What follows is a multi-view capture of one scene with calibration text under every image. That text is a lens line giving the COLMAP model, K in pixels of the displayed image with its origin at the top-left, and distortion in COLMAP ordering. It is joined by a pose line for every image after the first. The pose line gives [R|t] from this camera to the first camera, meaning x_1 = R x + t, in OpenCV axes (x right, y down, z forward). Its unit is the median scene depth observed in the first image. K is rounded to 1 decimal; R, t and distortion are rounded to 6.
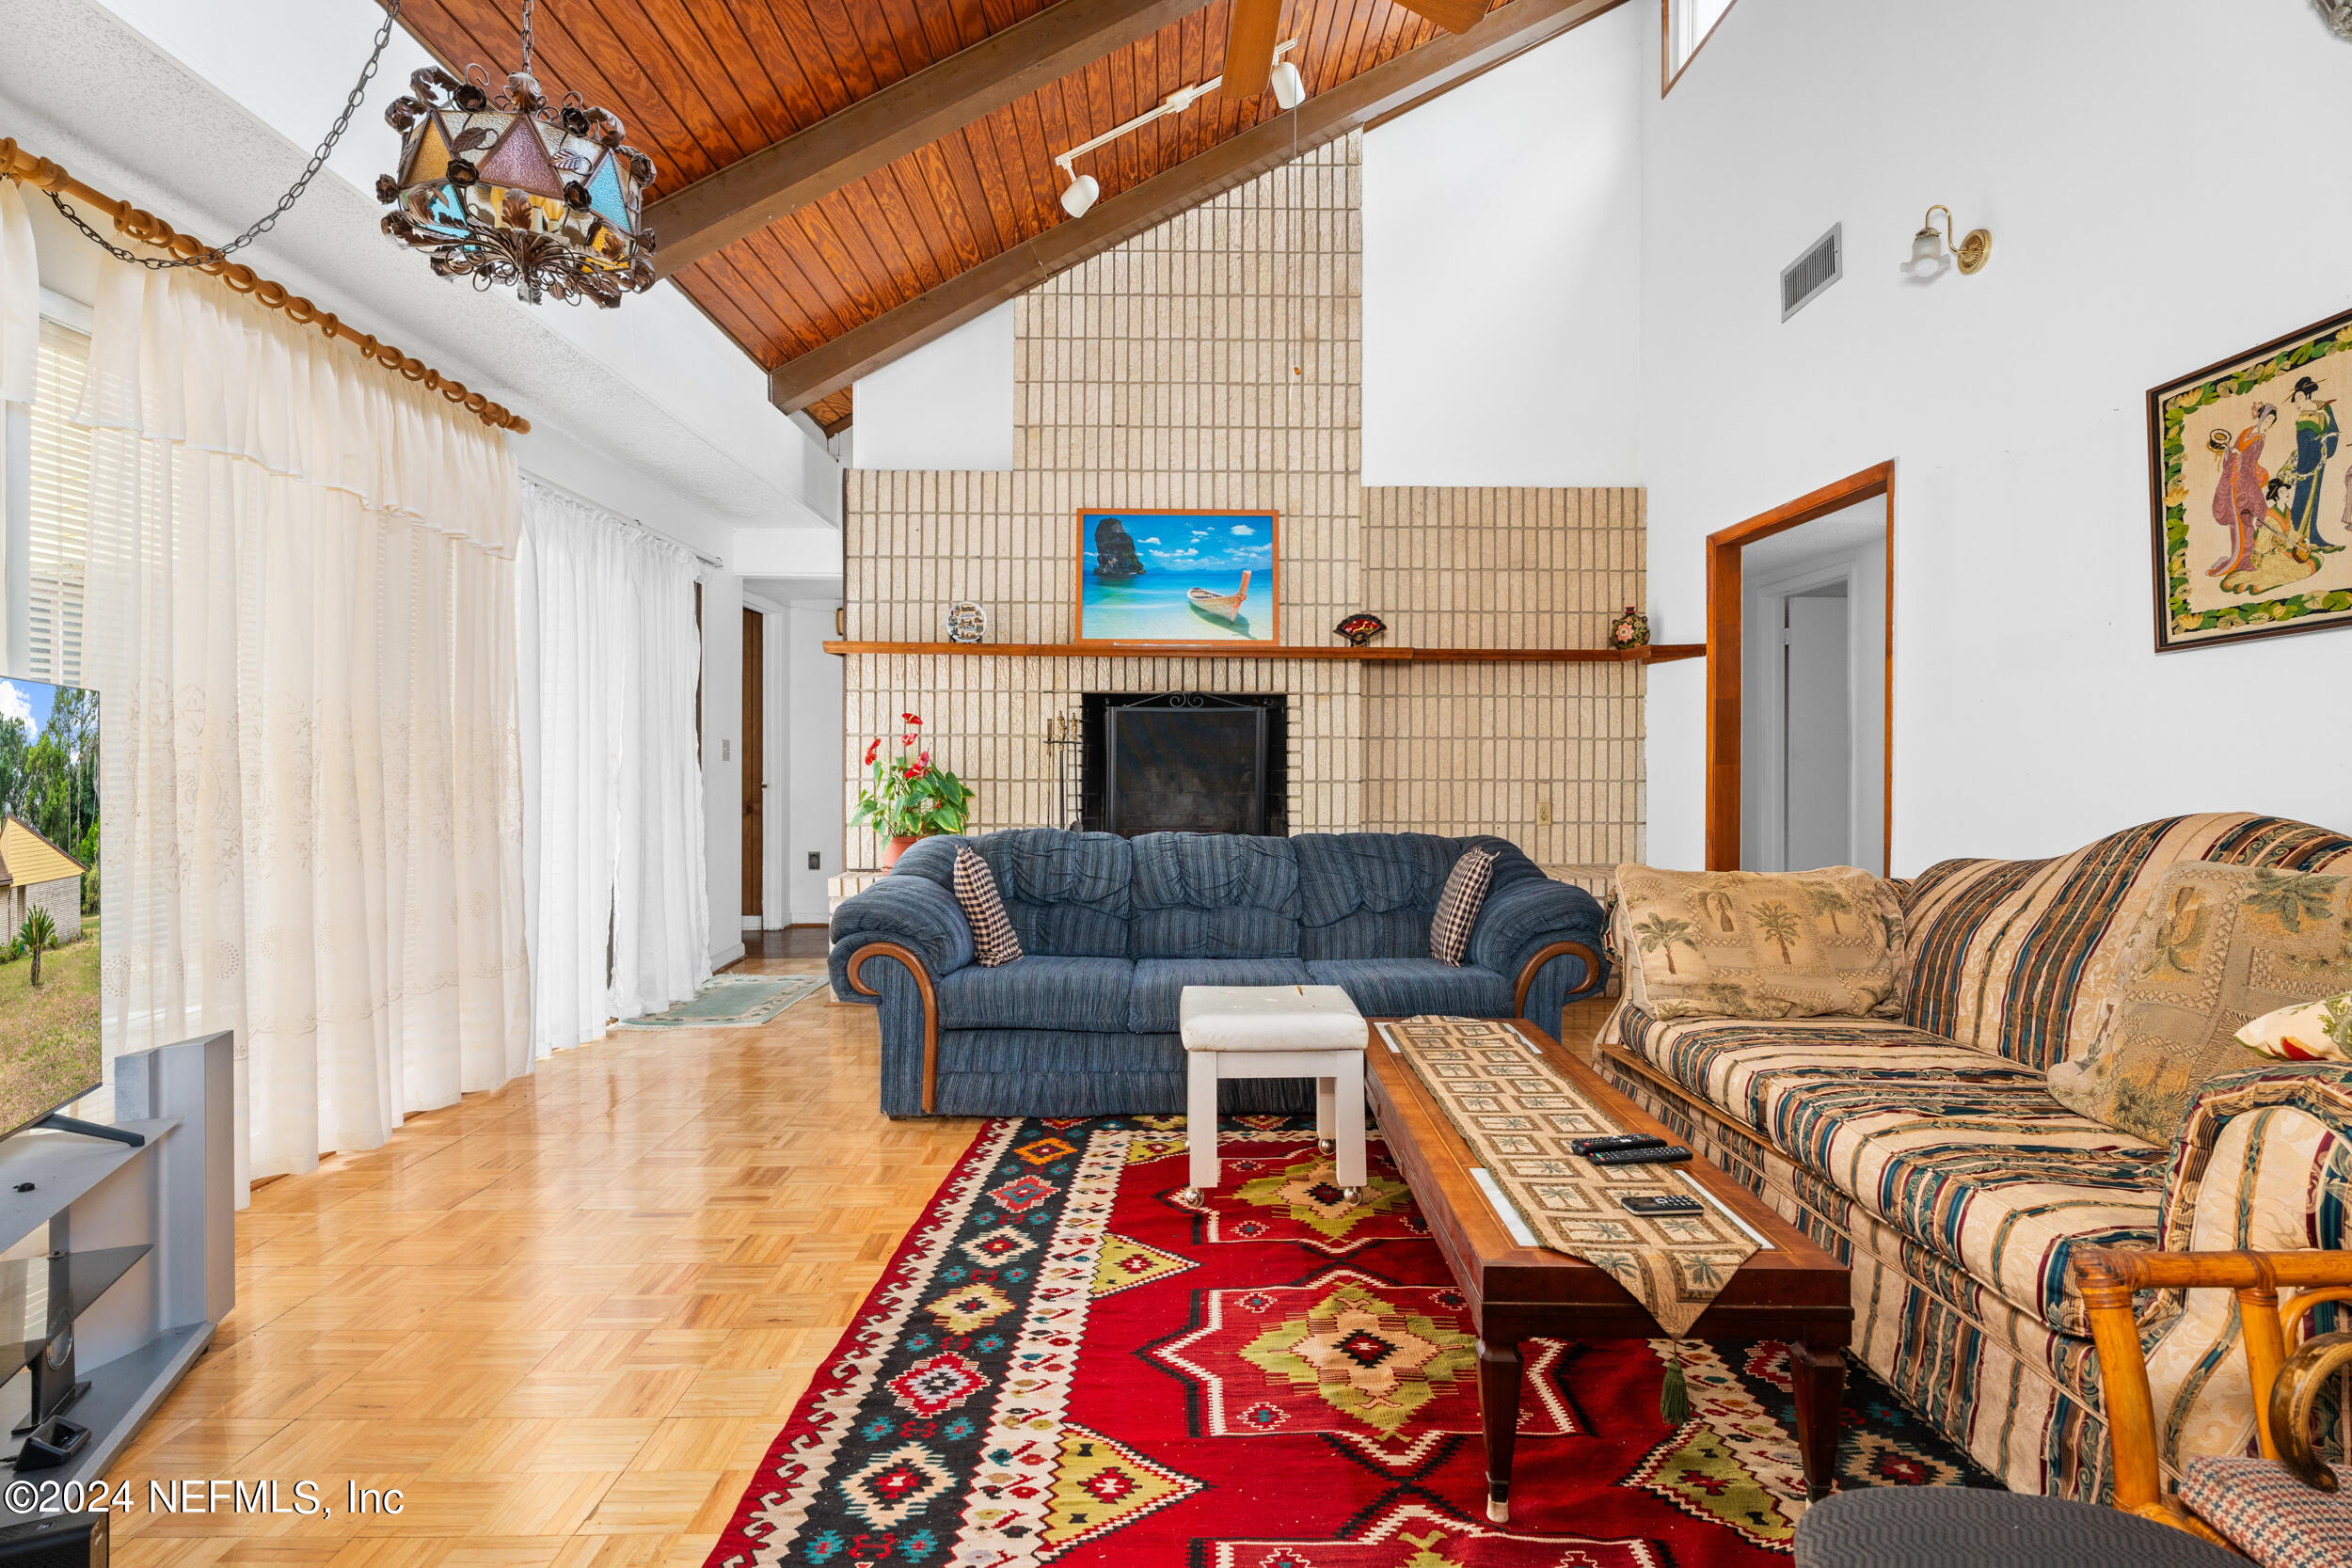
lens RADIAL K [[1200.6, 0, 1176.5], [0, 1200.6, 772.5], [0, 0, 1]] dist [-0.005455, -0.000732]
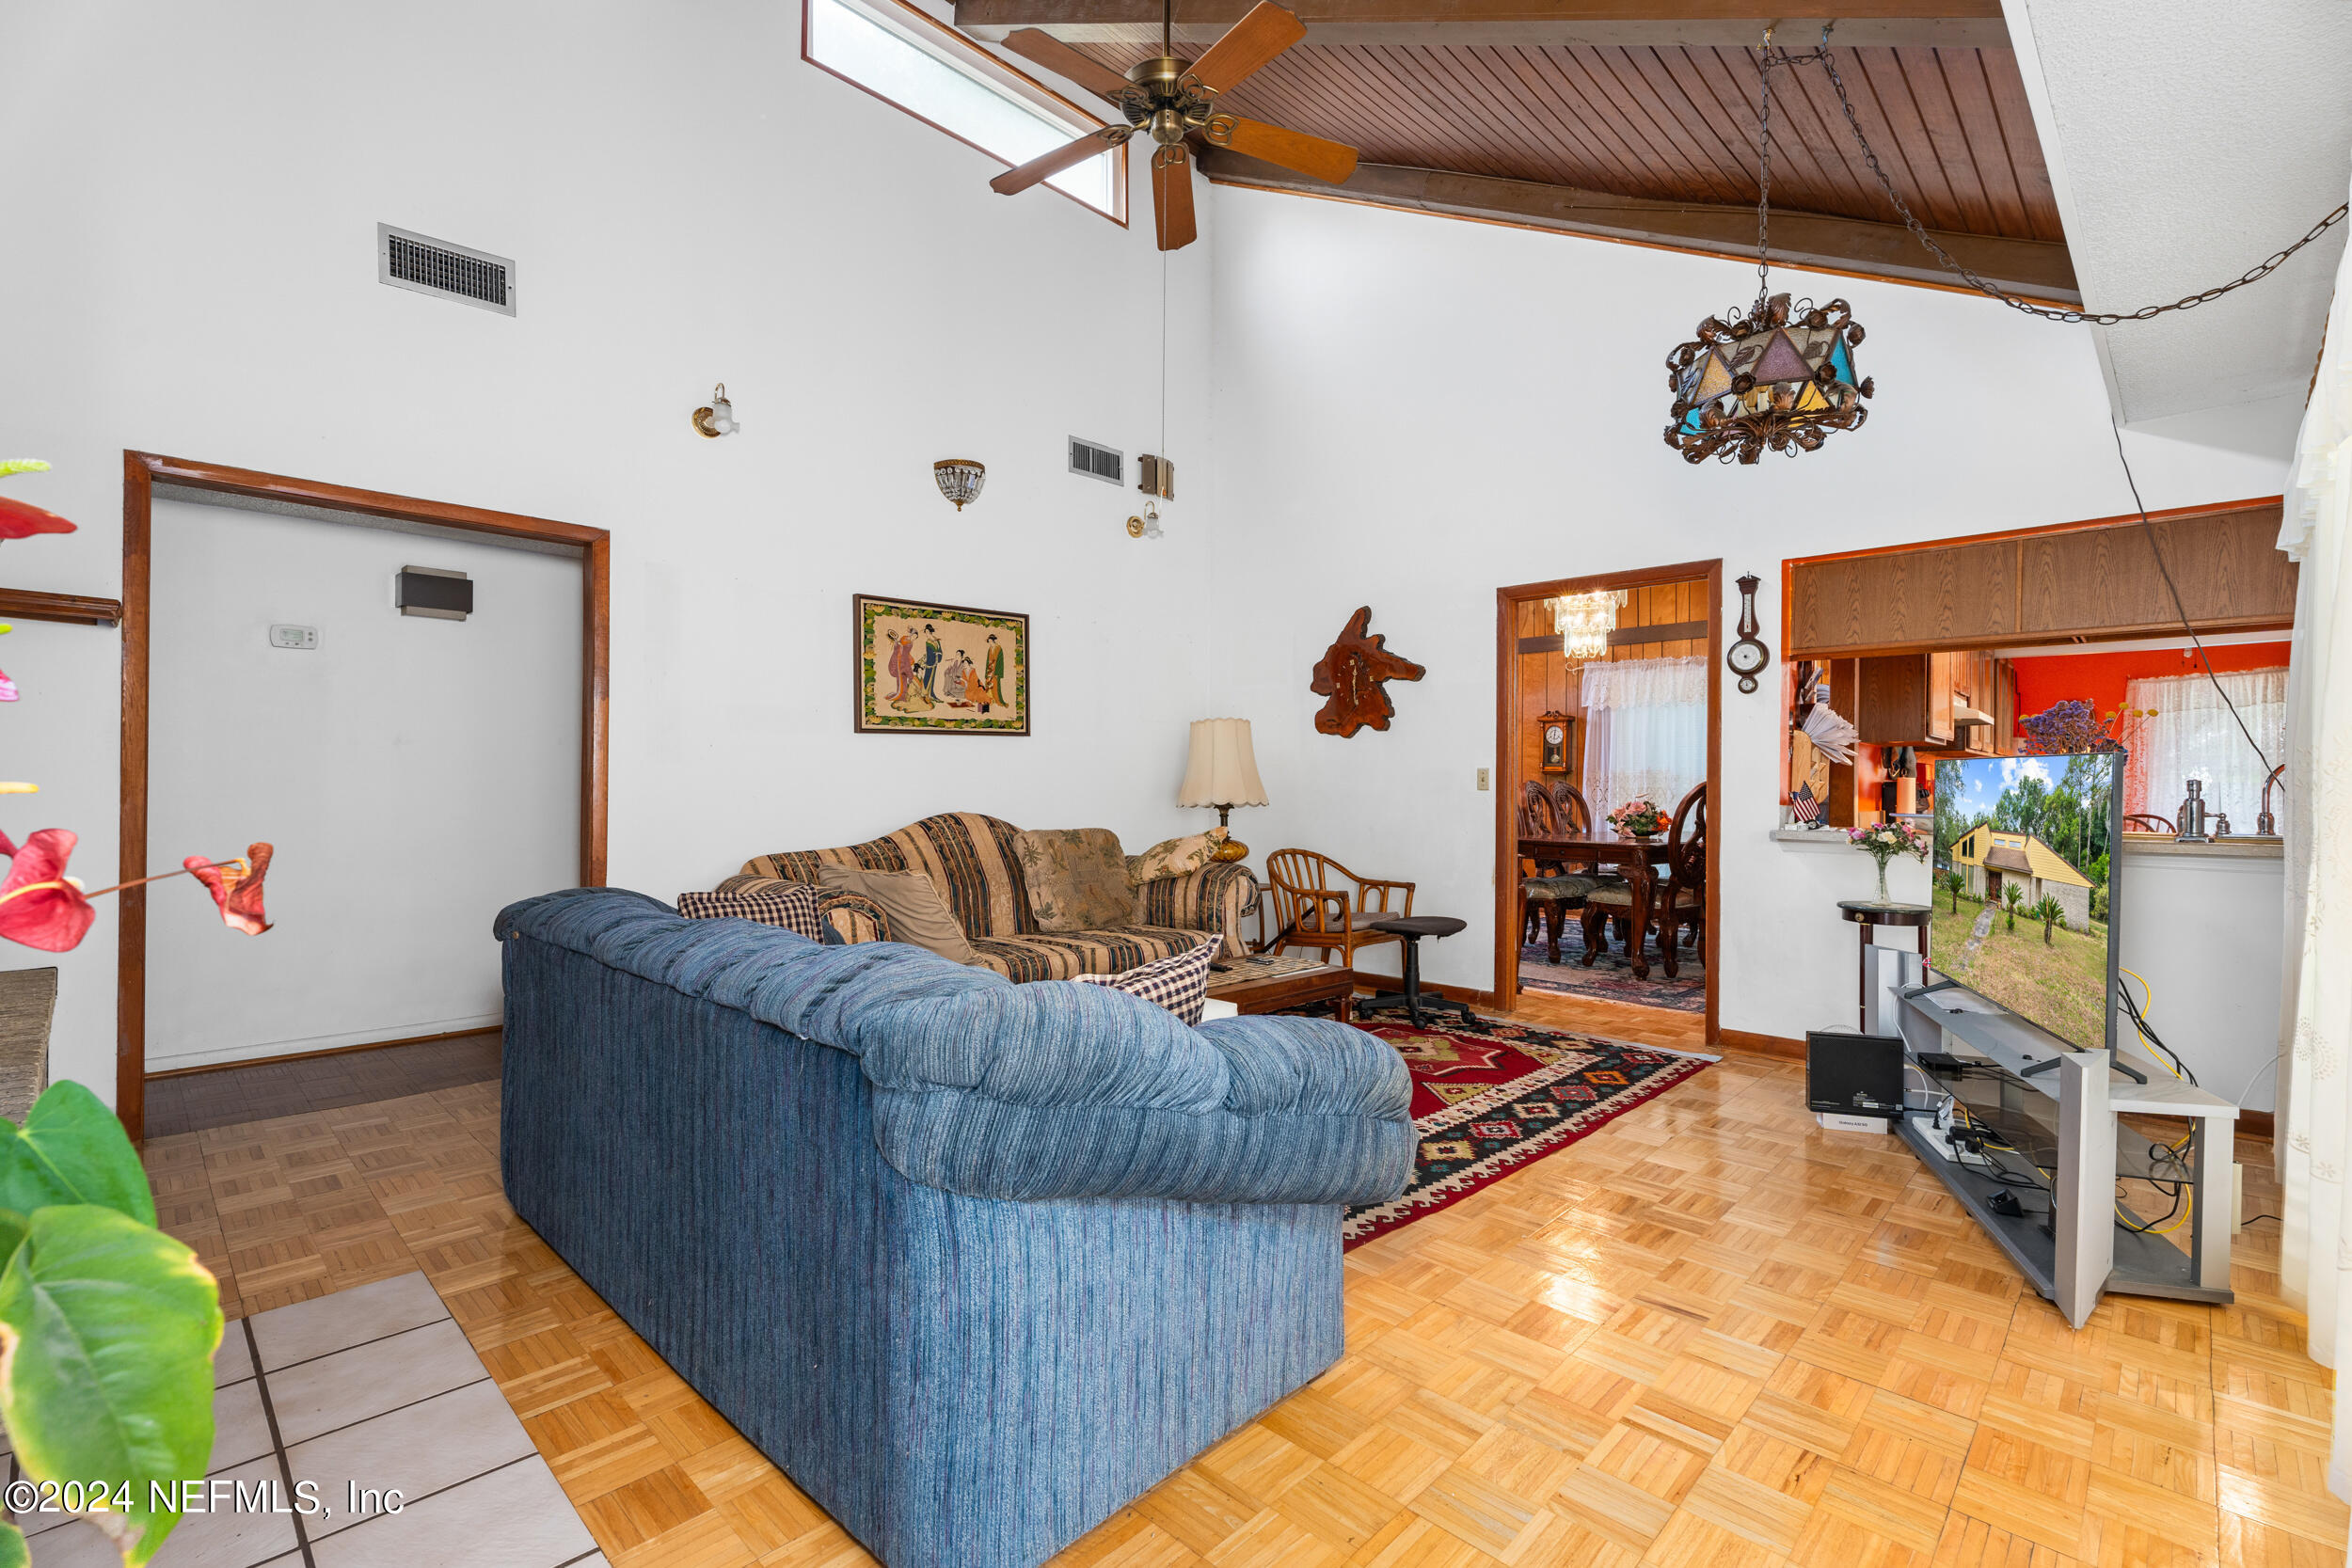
lens RADIAL K [[1033.1, 0, 1177.0], [0, 1033.1, 795.3], [0, 0, 1]] dist [0.003863, 0.000425]
pose [[-0.716016, -0.013130, 0.697960, -0.845706], [-0.001592, 0.999851, 0.017177, -0.034123], [-0.698082, 0.011188, -0.715930, 2.193325]]
